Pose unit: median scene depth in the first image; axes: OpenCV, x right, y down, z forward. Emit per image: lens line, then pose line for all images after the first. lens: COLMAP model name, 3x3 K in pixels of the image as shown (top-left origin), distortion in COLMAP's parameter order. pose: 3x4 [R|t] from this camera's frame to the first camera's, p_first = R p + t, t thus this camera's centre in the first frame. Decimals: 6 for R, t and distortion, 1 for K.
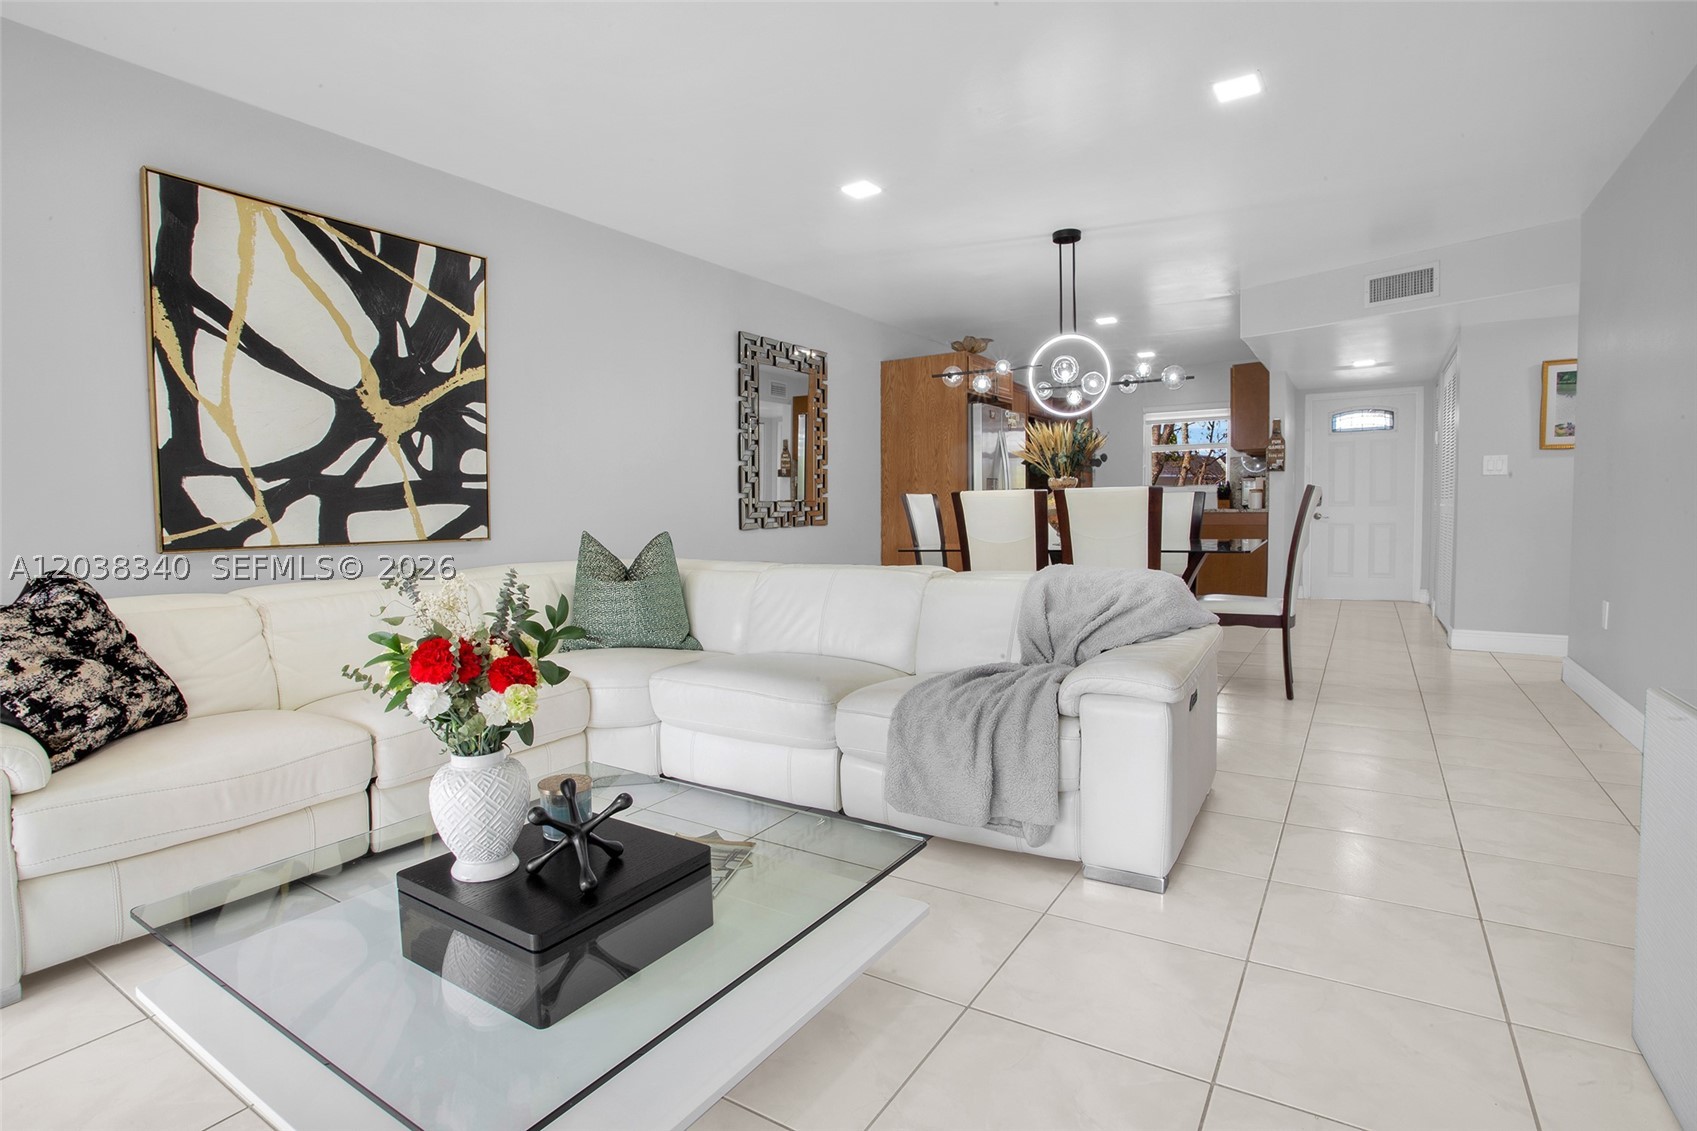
lens RADIAL K [[864.3, 0, 869.6], [0, 864.3, 551.0], [0, 0, 1]] dist [-0.056241, 0.020467]
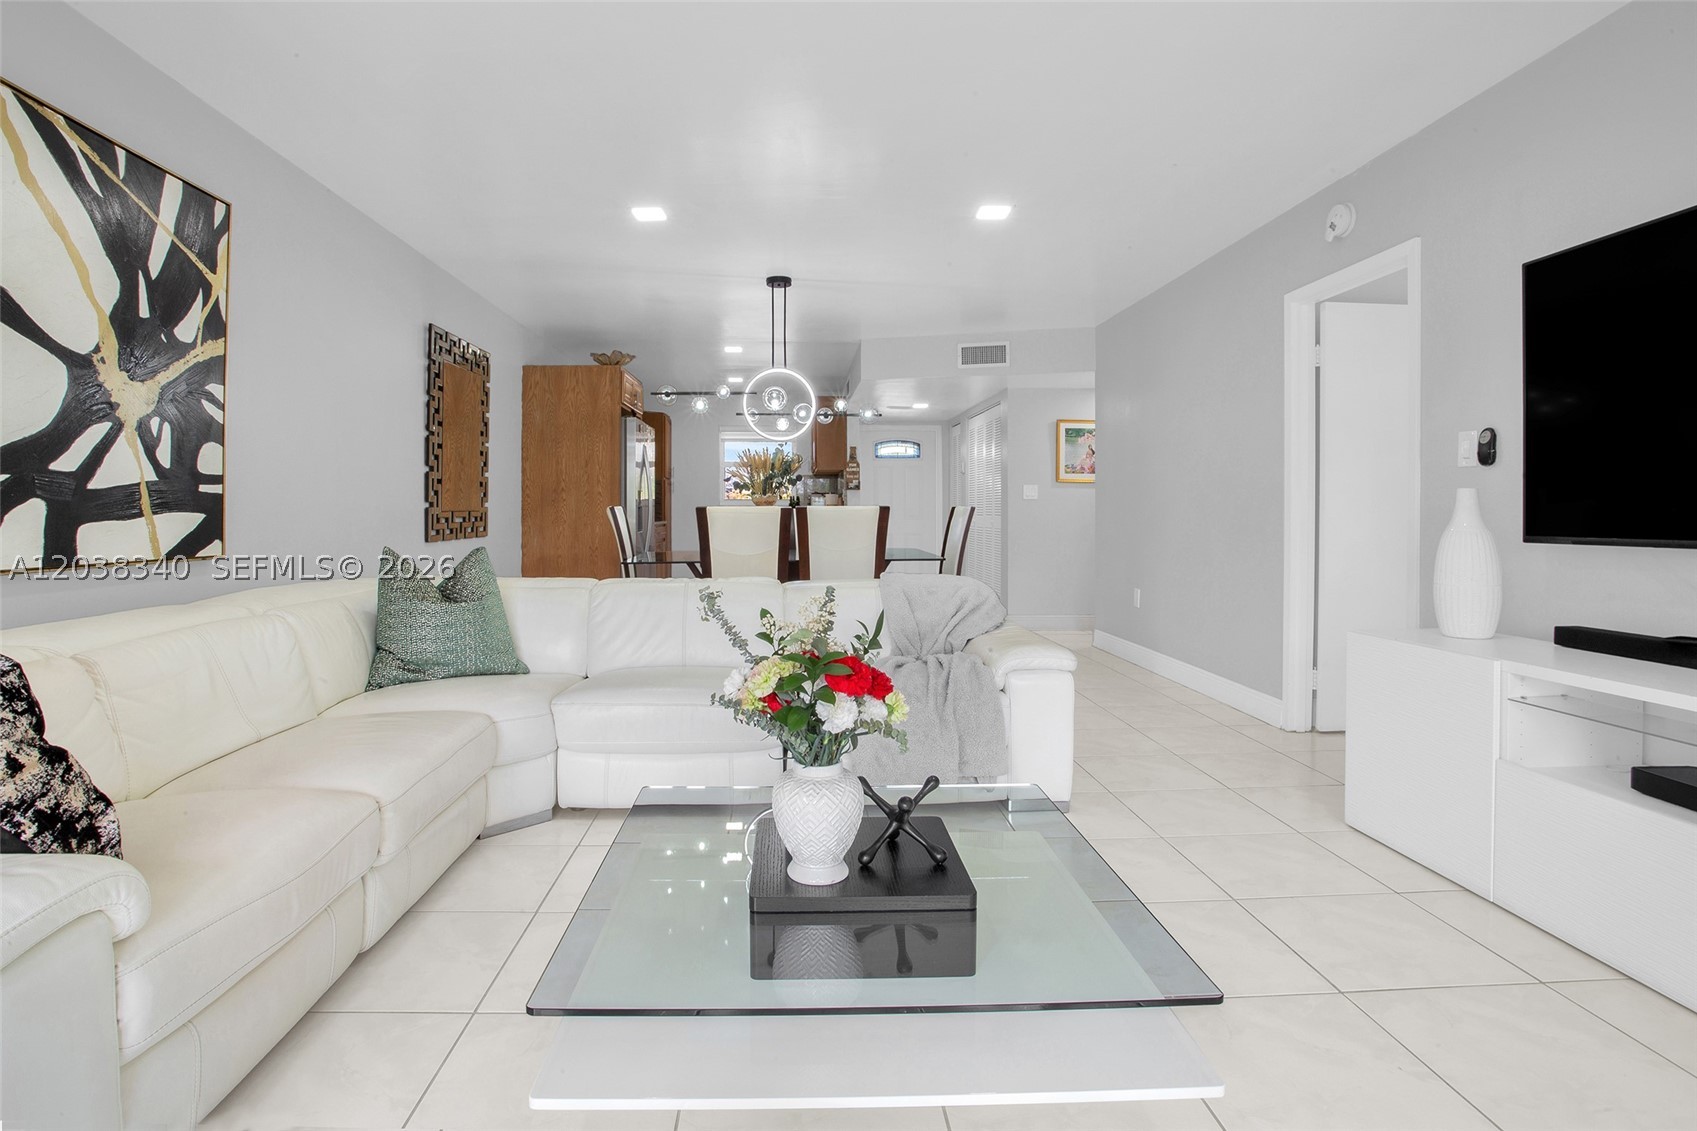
lens RADIAL K [[859.5, 0, 838.1], [0, 859.5, 524.4], [0, 0, 1]] dist [-0.031643, 0.007820]
pose [[0.827868, 0.007331, 0.560874, -0.423684], [0.014376, 0.999309, -0.034281, -0.009386], [-0.560738, 0.036443, 0.827191, 0.037883]]
